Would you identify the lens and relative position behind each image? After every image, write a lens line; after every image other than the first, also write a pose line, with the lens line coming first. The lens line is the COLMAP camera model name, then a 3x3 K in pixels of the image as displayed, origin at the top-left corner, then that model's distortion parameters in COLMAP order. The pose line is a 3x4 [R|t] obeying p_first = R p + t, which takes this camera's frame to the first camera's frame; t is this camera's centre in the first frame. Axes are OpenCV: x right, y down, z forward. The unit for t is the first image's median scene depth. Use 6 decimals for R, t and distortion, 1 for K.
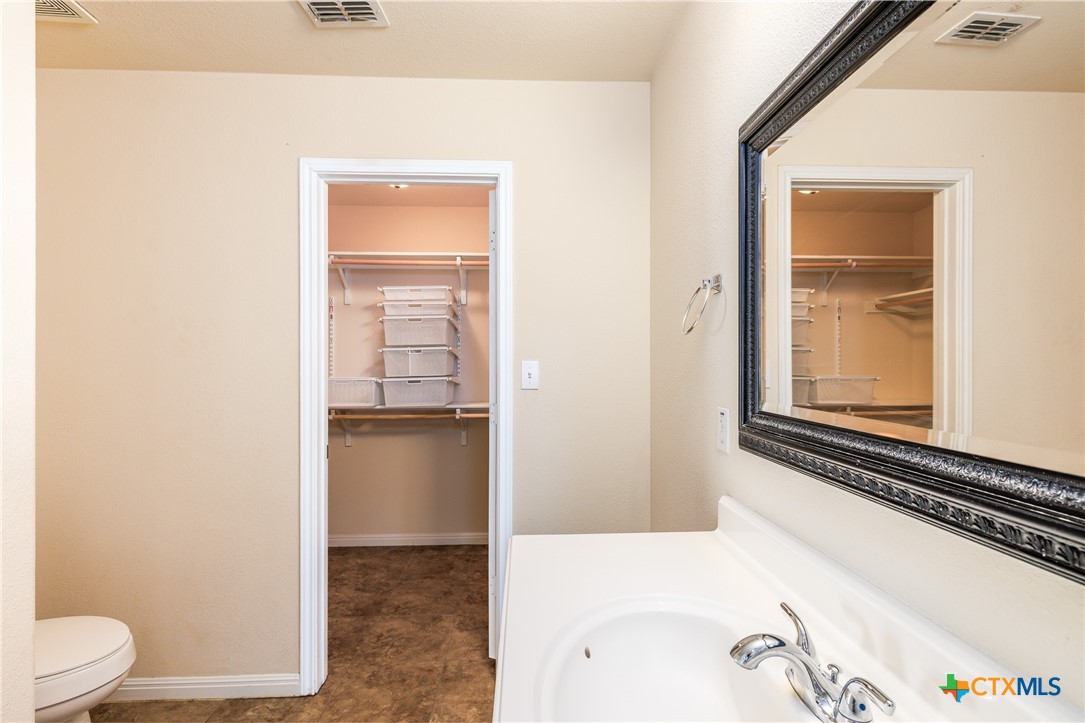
lens RADIAL K [[500.0, 0, 543.6], [0, 500.0, 362.3], [0, 0, 1]] dist [0.015275, -0.000323]
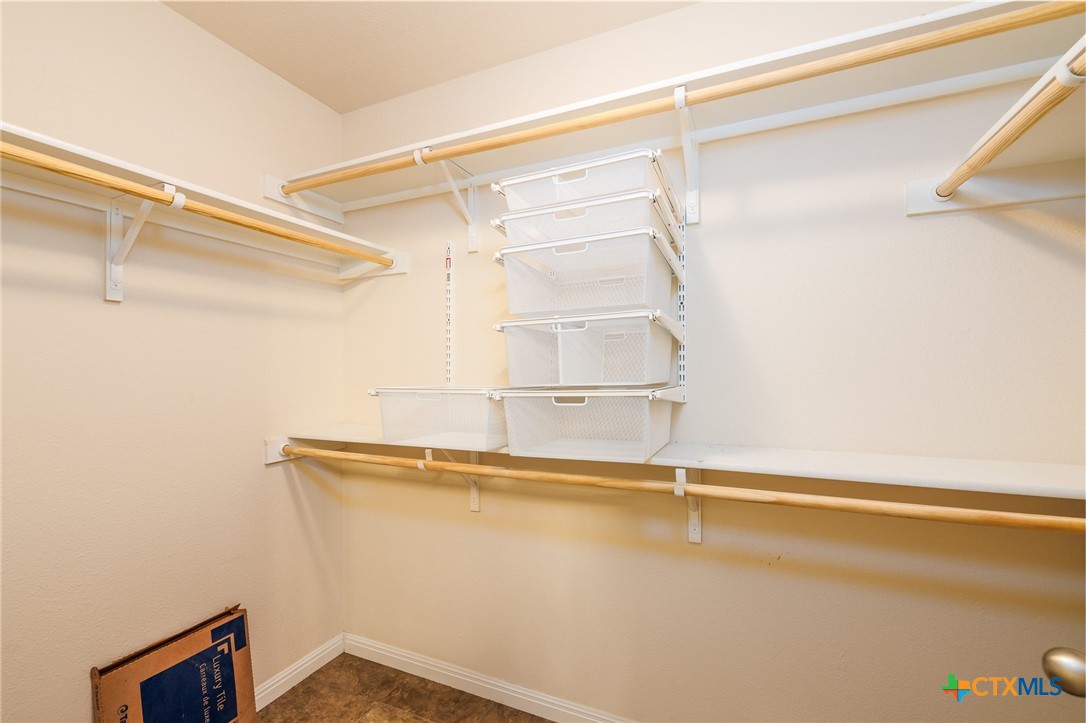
lens RADIAL K [[460.6, 0, 544.8], [0, 460.6, 366.3], [0, 0, 1]] dist [-0.000855, 0.000136]
pose [[0.892650, -0.005407, -0.450717, -0.100916], [0.000151, 0.999932, -0.011696, 0.015140], [0.450750, 0.010372, 0.892590, 0.619889]]
